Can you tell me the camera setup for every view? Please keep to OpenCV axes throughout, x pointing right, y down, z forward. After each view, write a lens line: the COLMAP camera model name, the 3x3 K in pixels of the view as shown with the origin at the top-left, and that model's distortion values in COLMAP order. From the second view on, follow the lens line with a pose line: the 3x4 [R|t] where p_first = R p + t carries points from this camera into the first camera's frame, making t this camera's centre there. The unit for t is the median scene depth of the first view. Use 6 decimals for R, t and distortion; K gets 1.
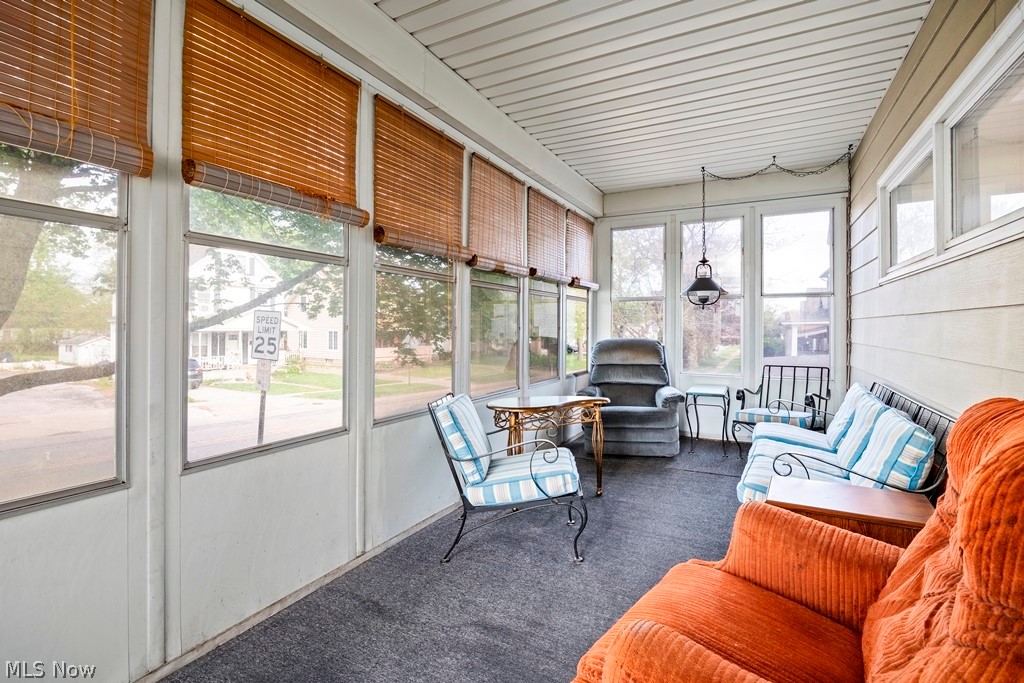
lens RADIAL K [[448.4, 0, 507.8], [0, 448.4, 326.0], [0, 0, 1]] dist [-0.026783, -0.000210]
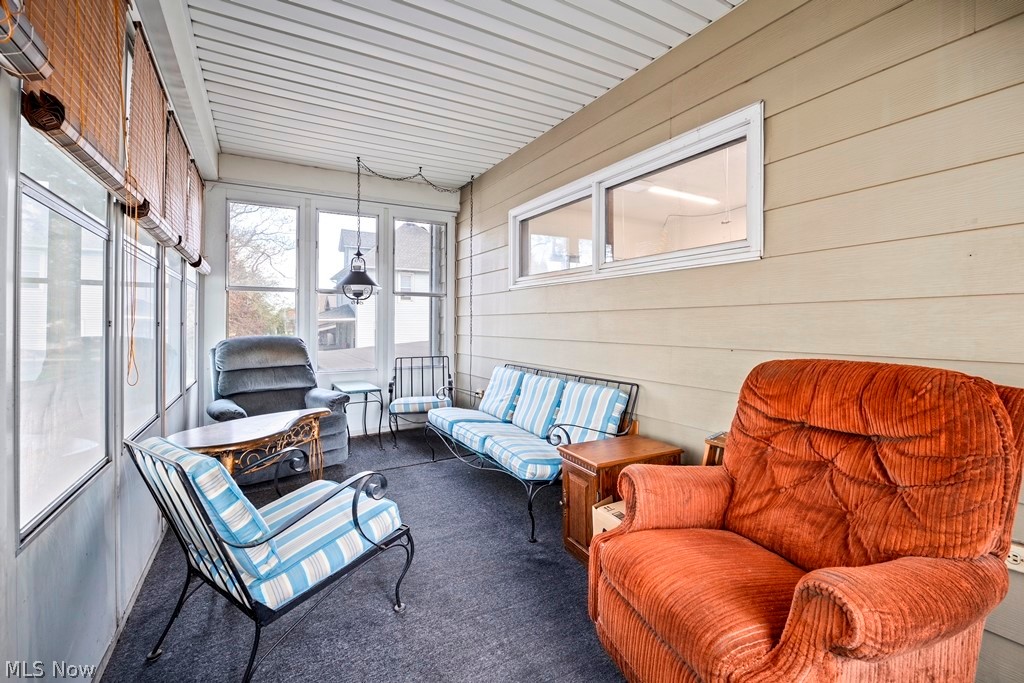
lens RADIAL K [[448.4, 0, 507.8], [0, 448.4, 326.0], [0, 0, 1]] dist [-0.026783, -0.000210]
pose [[0.542775, -0.005688, 0.839859, -0.202471], [-0.000734, 0.999973, 0.007246, 0.003157], [-0.839878, -0.004550, 0.542756, 0.197842]]
